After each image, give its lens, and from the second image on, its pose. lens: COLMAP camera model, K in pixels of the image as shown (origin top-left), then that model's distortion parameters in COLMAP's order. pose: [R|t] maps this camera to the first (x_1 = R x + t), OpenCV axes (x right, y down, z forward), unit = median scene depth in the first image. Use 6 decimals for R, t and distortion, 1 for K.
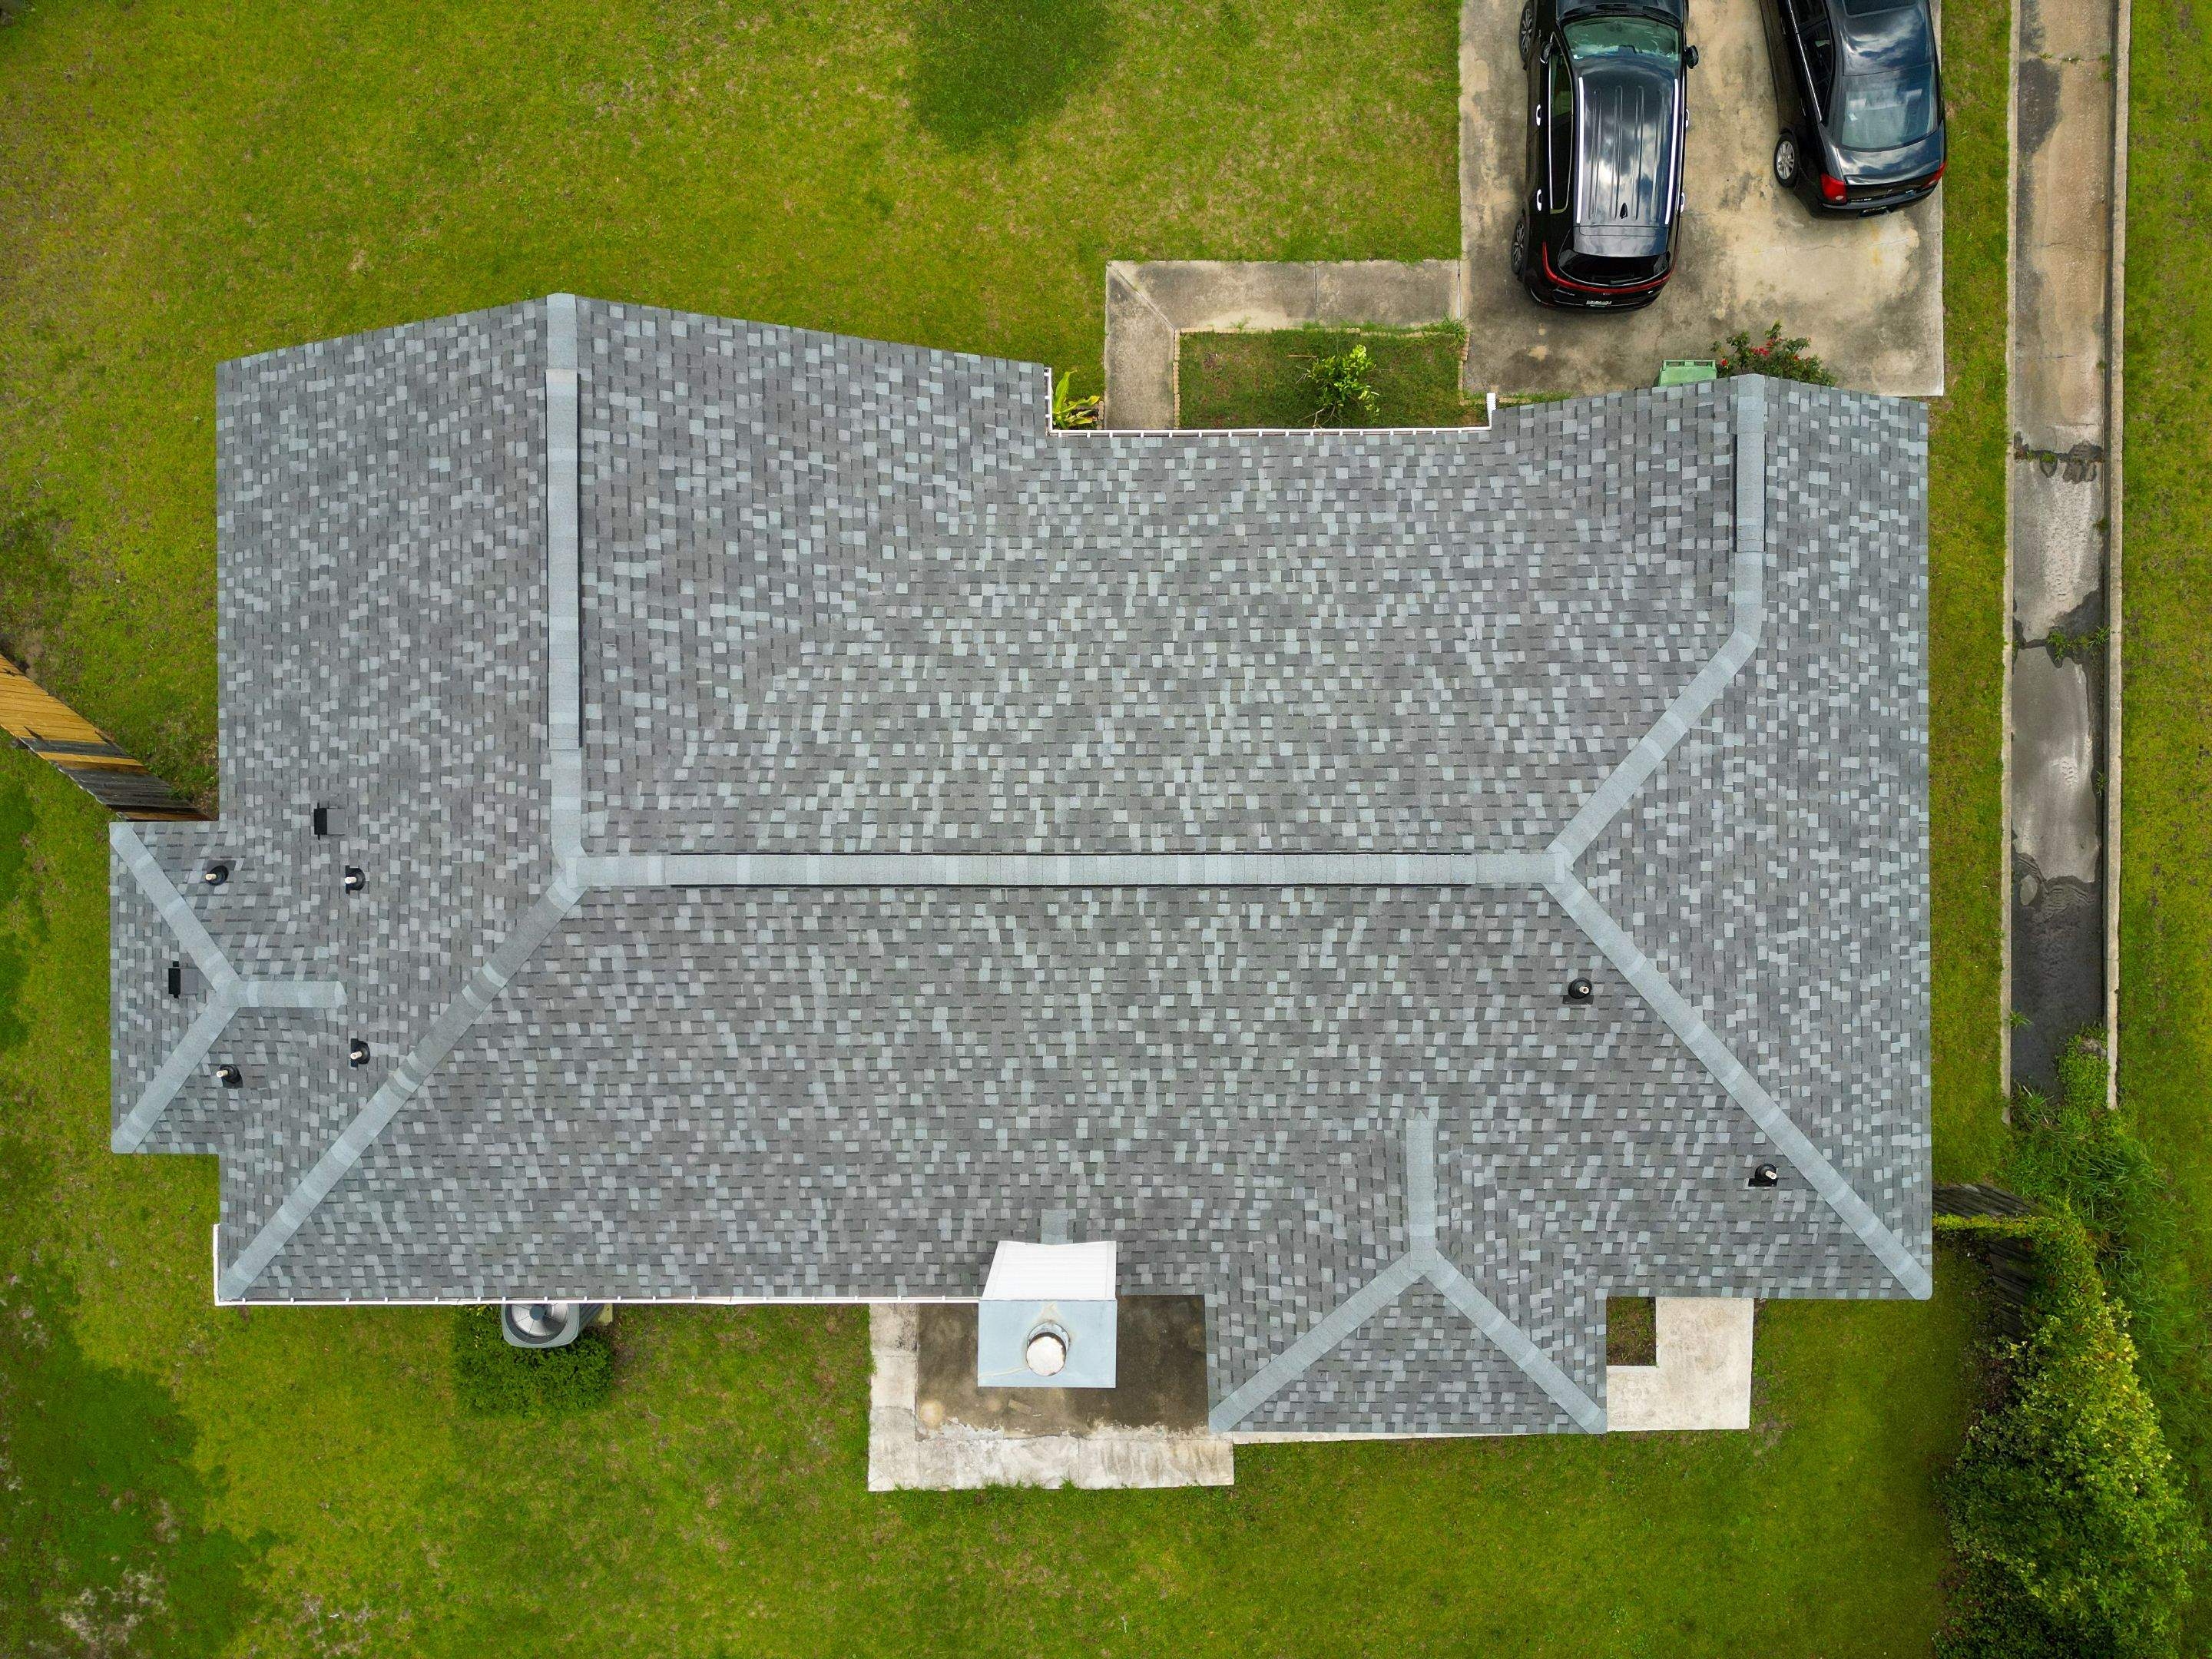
lens RADIAL K [[1566.5, 0, 1107.0], [0, 1566.5, 826.4], [0, 0, 1]] dist [0.087653, -0.097838]
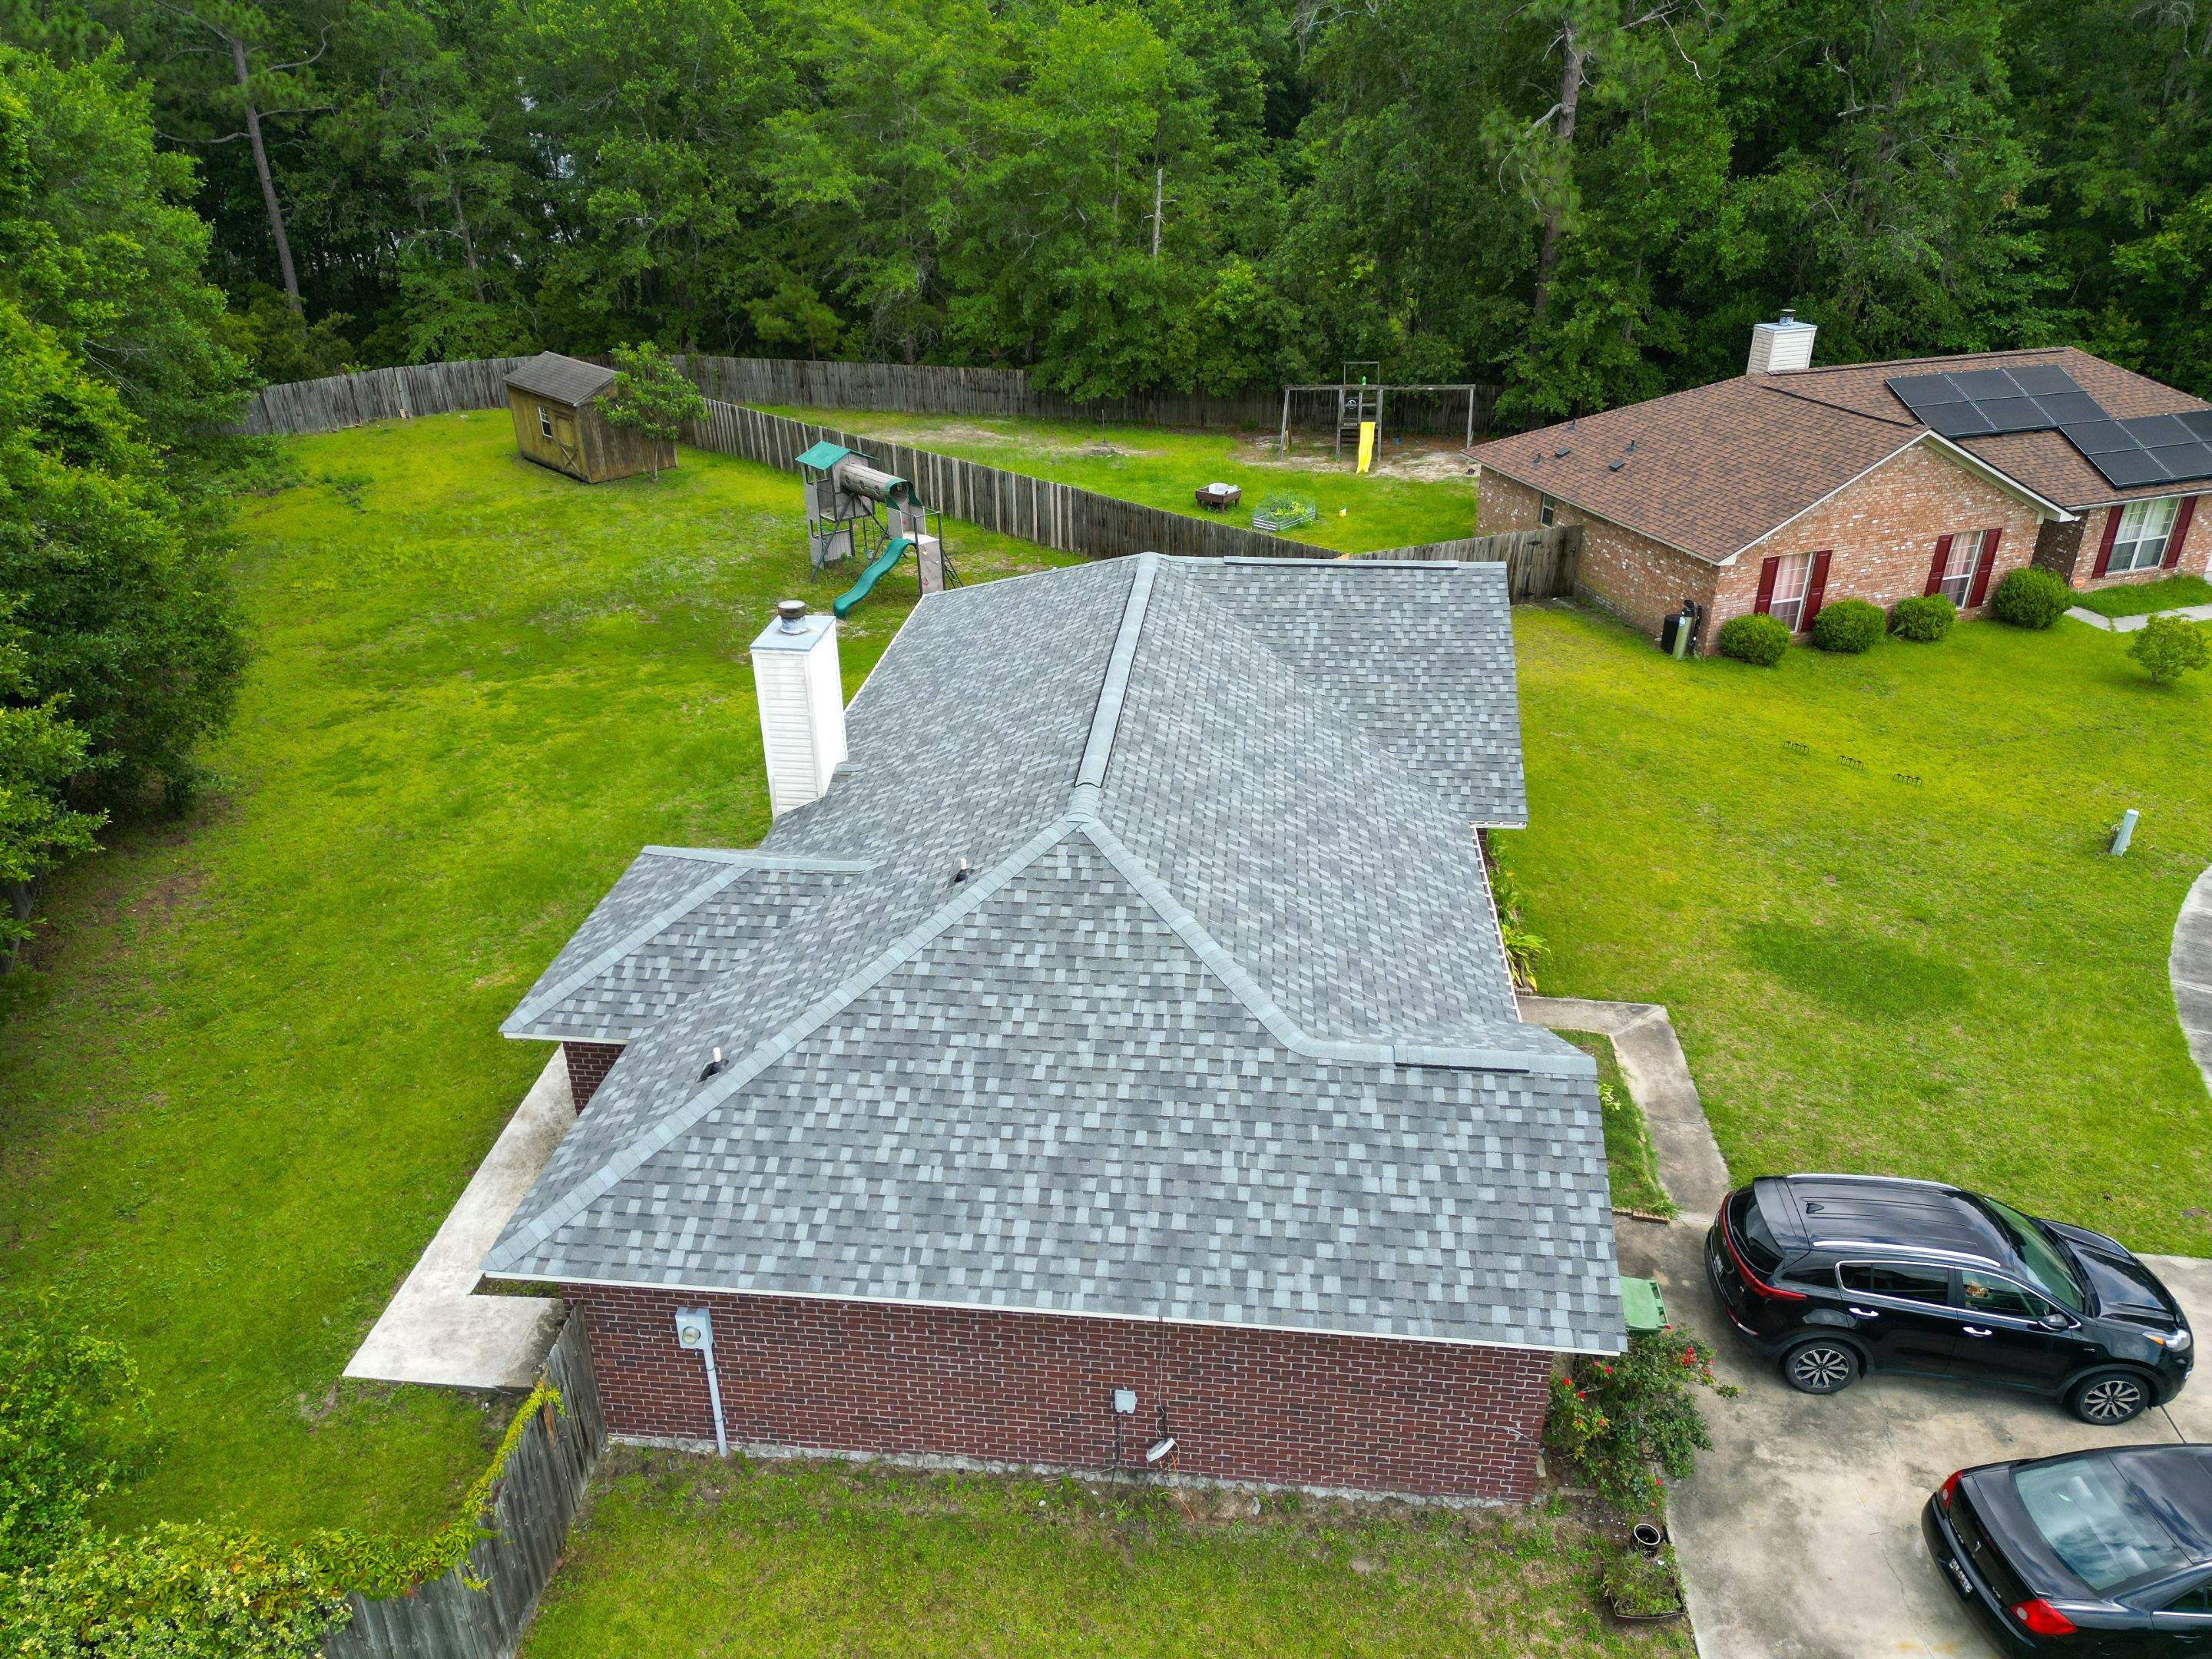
lens RADIAL K [[1554.1, 0, 1106.7], [0, 1554.1, 806.5], [0, 0, 1]] dist [0.142956, -0.270829]
pose [[-0.106555, 0.443698, -0.889819, 1.140363], [-0.994276, -0.040460, 0.098888, -0.090632], [0.007875, 0.895263, 0.445469, 0.463985]]
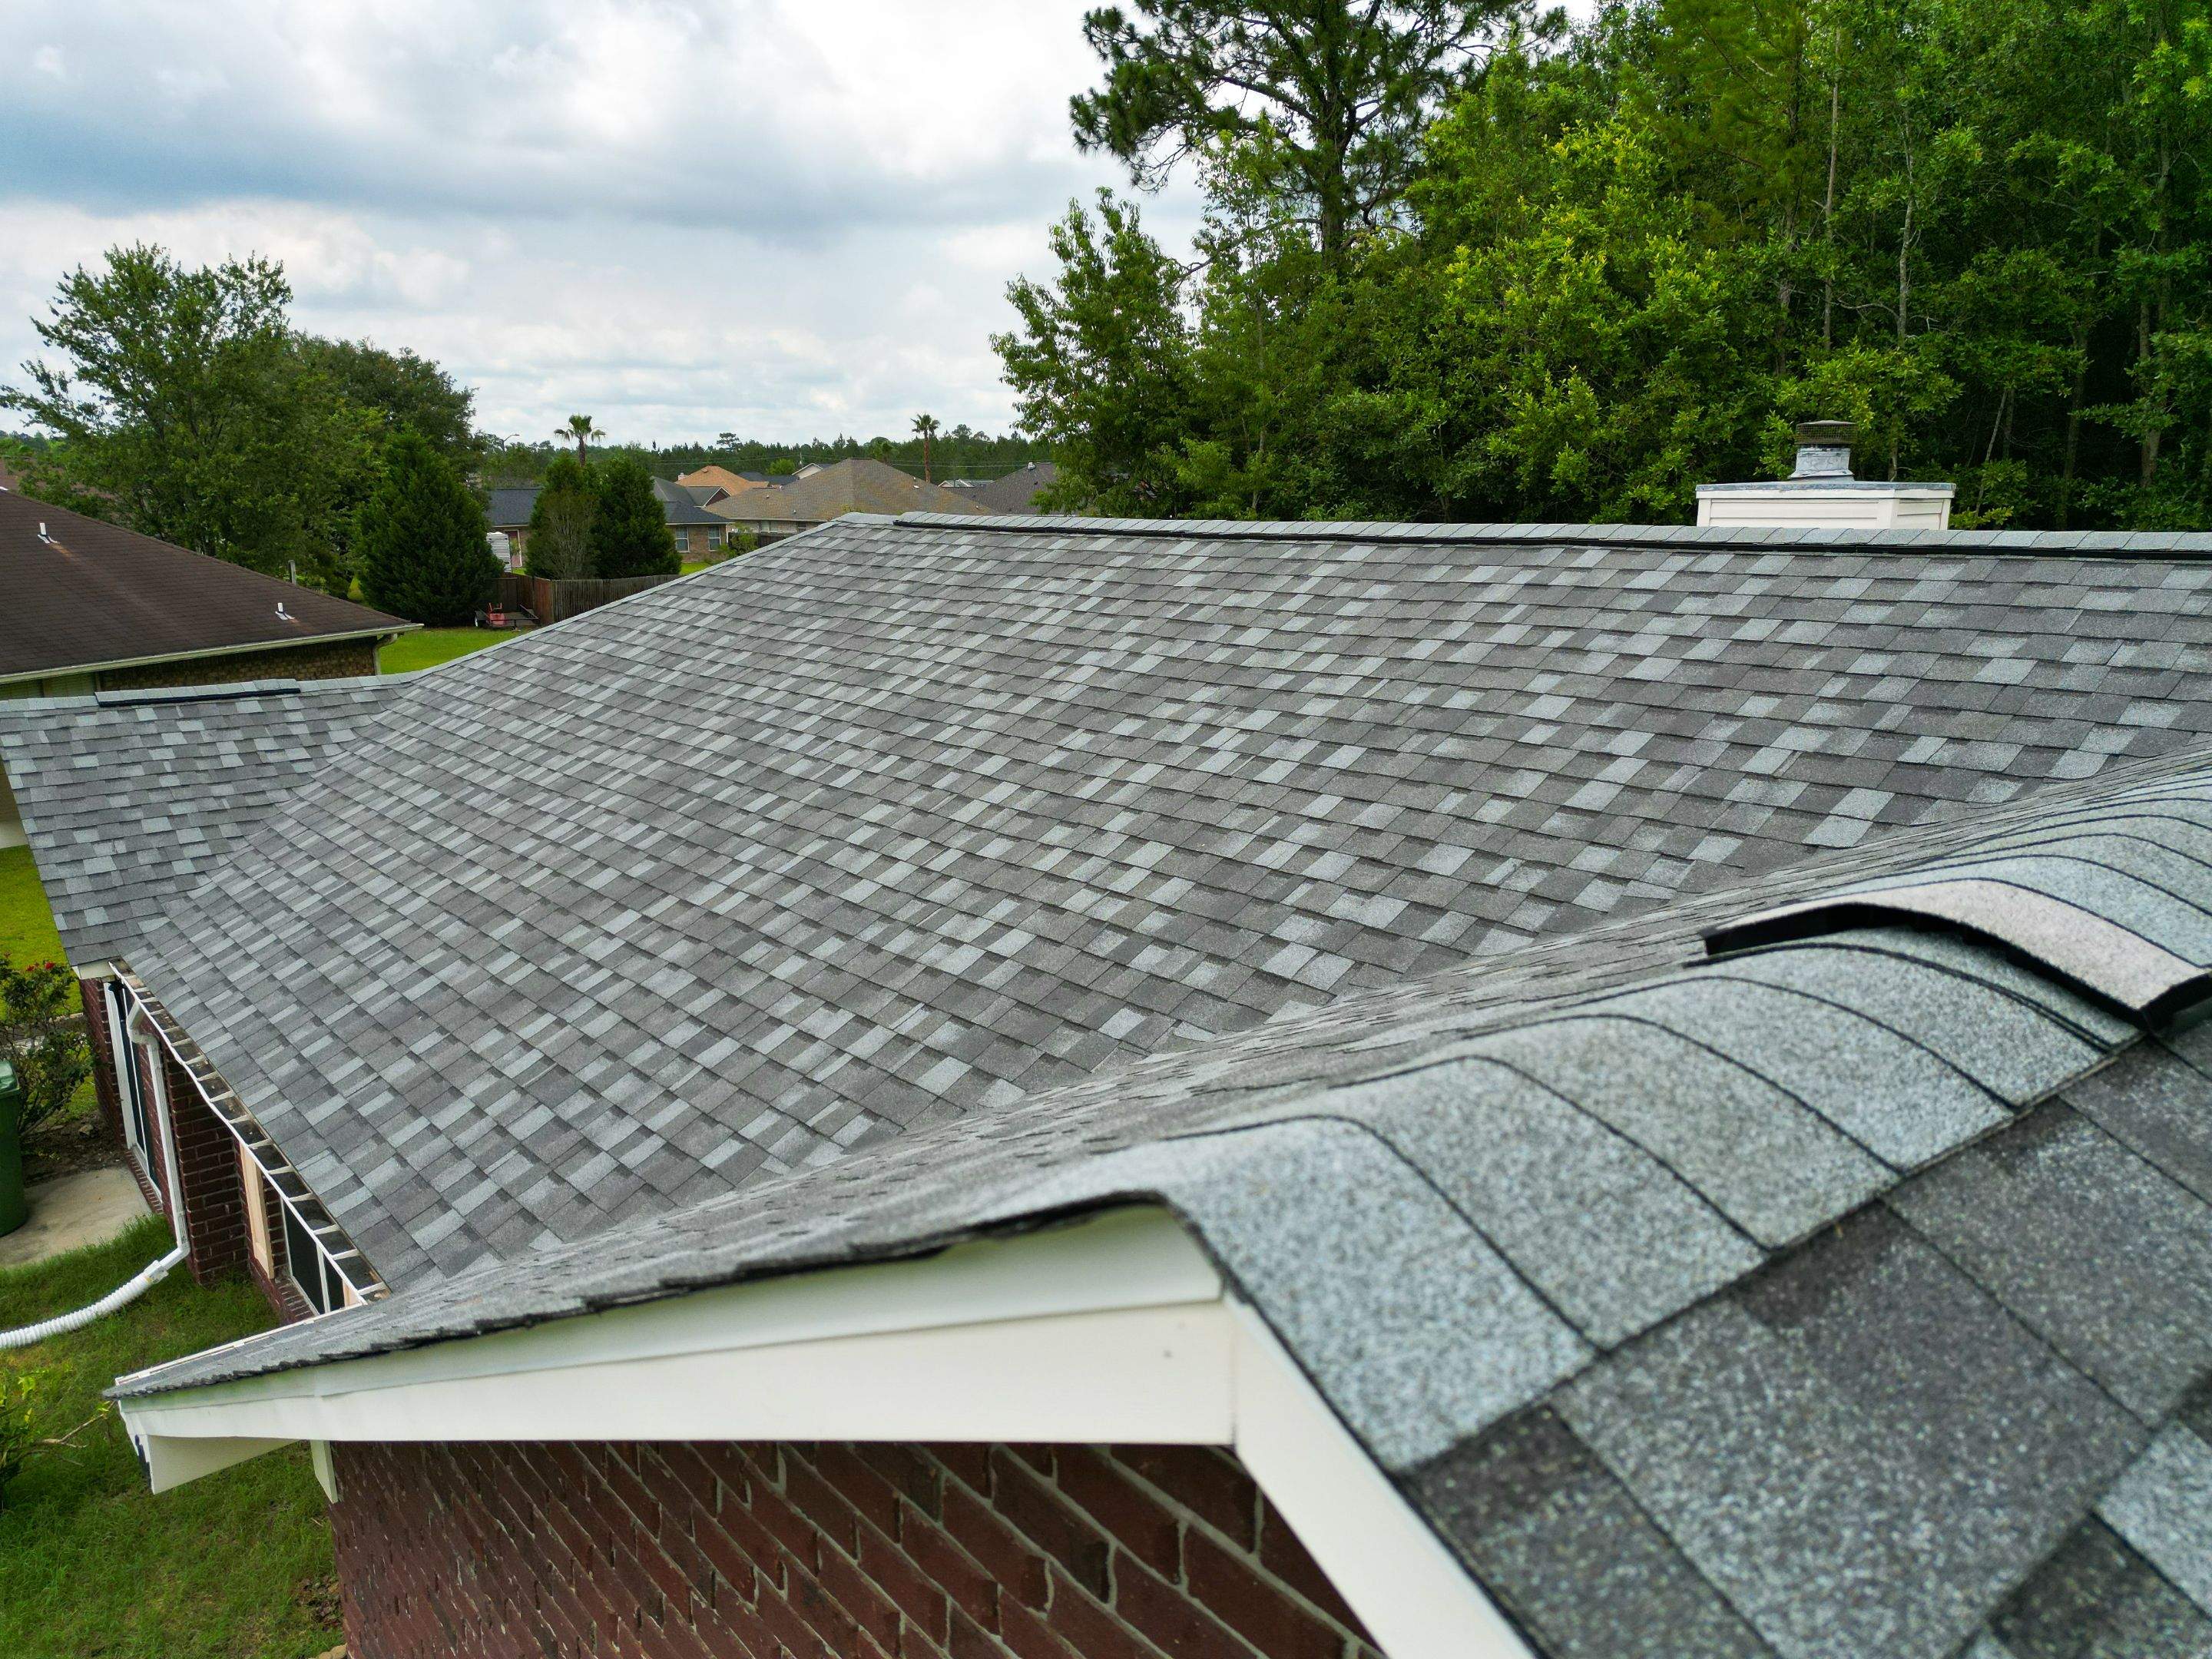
lens RADIAL K [[1566.5, 0, 1107.0], [0, 1566.5, 826.4], [0, 0, 1]] dist [0.087653, -0.097838]
pose [[-0.636496, -0.157450, 0.755038, -0.347597], [0.771240, -0.139845, 0.620993, -0.333751], [0.007813, 0.977575, 0.210443, 0.901149]]
